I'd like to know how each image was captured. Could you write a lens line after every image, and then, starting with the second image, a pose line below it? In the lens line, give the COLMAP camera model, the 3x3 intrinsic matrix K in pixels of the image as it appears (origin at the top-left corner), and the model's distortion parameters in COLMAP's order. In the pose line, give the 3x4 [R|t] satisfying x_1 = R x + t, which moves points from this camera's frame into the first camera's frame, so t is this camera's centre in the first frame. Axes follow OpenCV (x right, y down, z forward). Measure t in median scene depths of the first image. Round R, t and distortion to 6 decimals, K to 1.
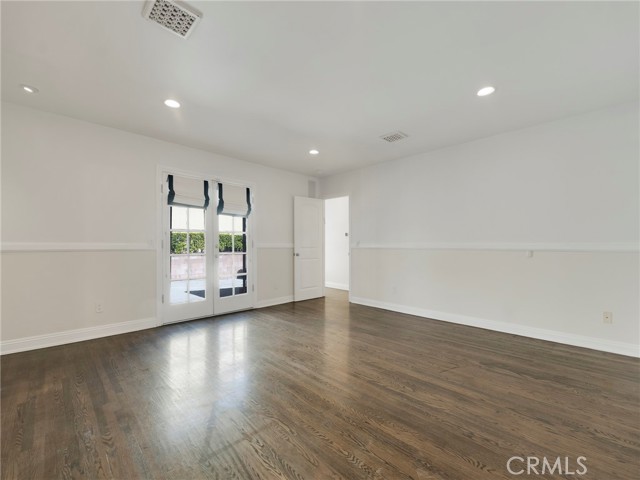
lens RADIAL K [[273.8, 0, 318.4], [0, 273.8, 246.4], [0, 0, 1]] dist [-0.001472, -0.000226]
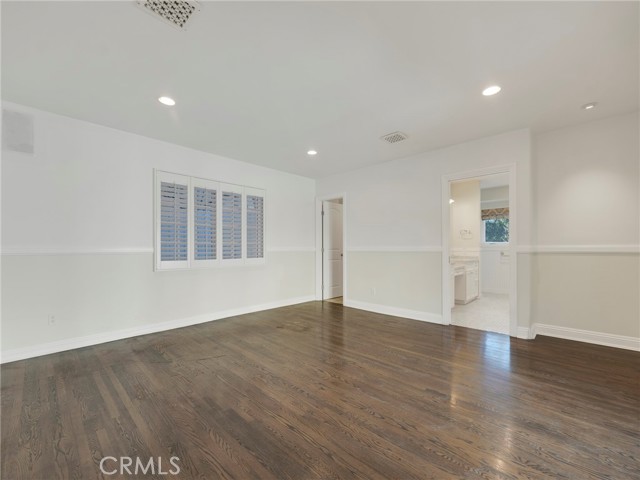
lens RADIAL K [[273.8, 0, 318.4], [0, 273.8, 246.4], [0, 0, 1]] dist [-0.001472, -0.000226]
pose [[-0.999591, 0.001919, -0.028542, 0.063682], [0.002016, 0.999992, -0.003393, -0.006695], [0.028535, -0.003450, -0.999587, 2.003942]]
